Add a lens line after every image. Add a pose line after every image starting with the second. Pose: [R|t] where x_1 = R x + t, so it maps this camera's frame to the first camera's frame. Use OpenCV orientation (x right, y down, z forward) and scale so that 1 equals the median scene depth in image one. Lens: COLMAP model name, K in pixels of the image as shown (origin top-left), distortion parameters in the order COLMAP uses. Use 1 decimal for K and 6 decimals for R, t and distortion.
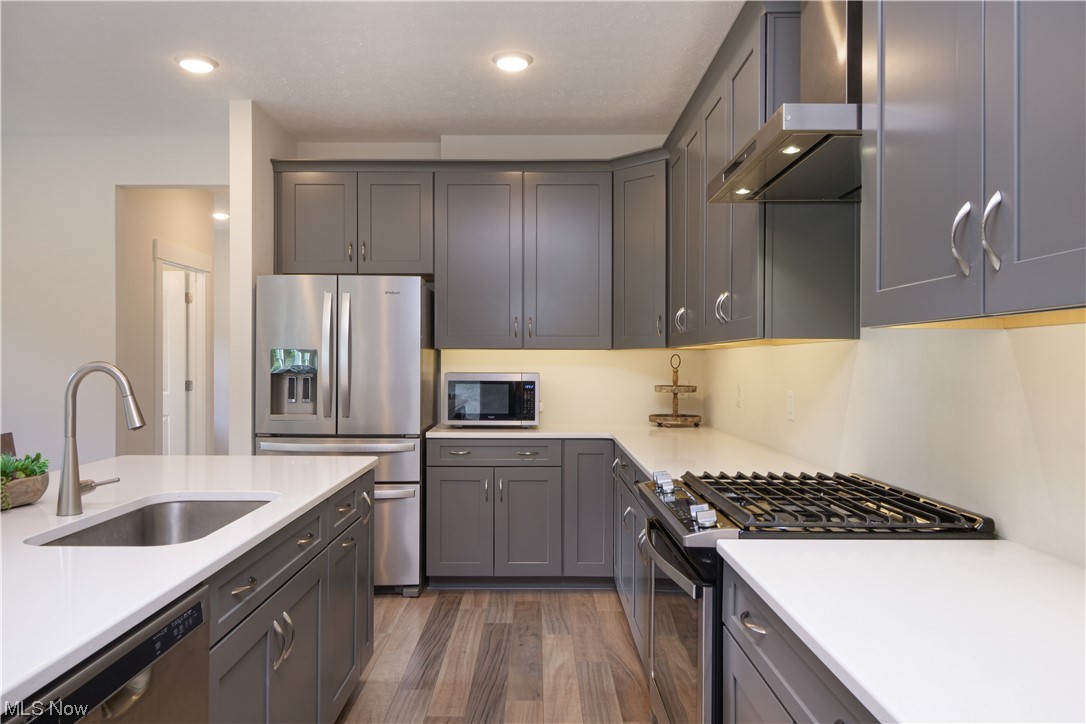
lens RADIAL K [[779.4, 0, 543.3], [0, 779.4, 359.2], [0, 0, 1]] dist [-0.000162, -0.009006]
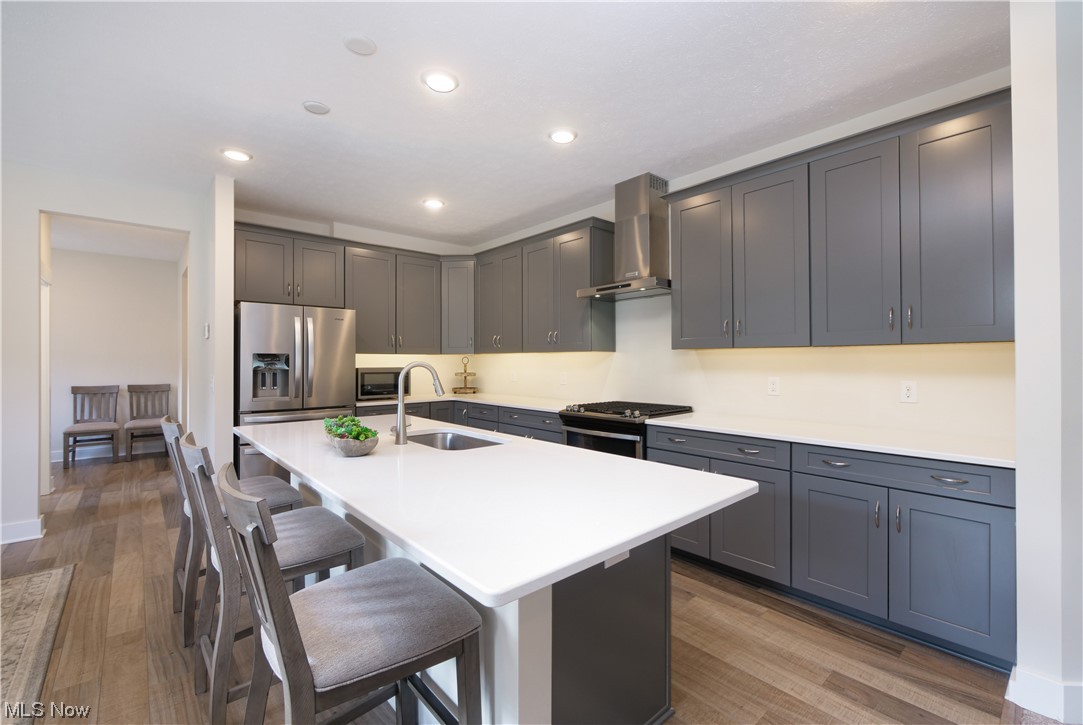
lens RADIAL K [[460.5, 0, 543.1], [0, 460.5, 355.1], [0, 0, 1]] dist [-0.000233, 0.000530]
pose [[0.751690, 0.003941, 0.659504, -0.538710], [0.001521, 0.999969, -0.007710, -0.002028], [-0.659514, 0.006798, 0.751661, -0.008405]]
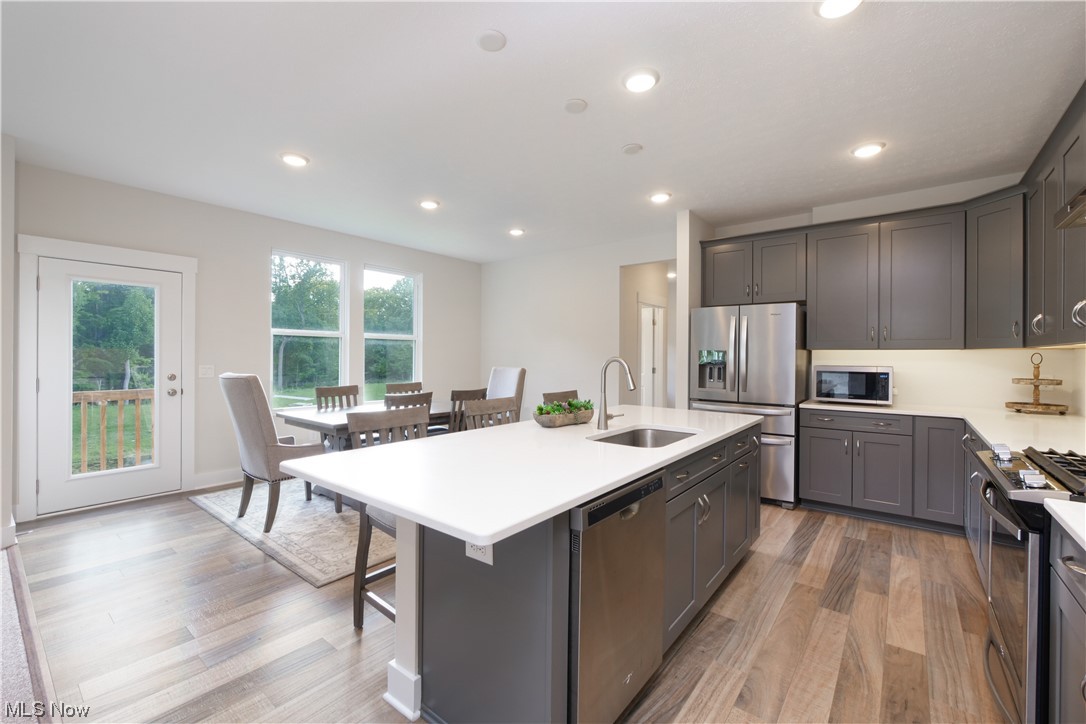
lens RADIAL K [[461.8, 0, 540.5], [0, 461.8, 360.7], [0, 0, 1]] dist [-0.000233, 0.000530]
pose [[0.785056, 0.008956, -0.619360, 0.012921], [-0.002784, 0.999936, 0.010930, -0.000004], [0.619418, -0.006857, 0.785031, -0.033516]]
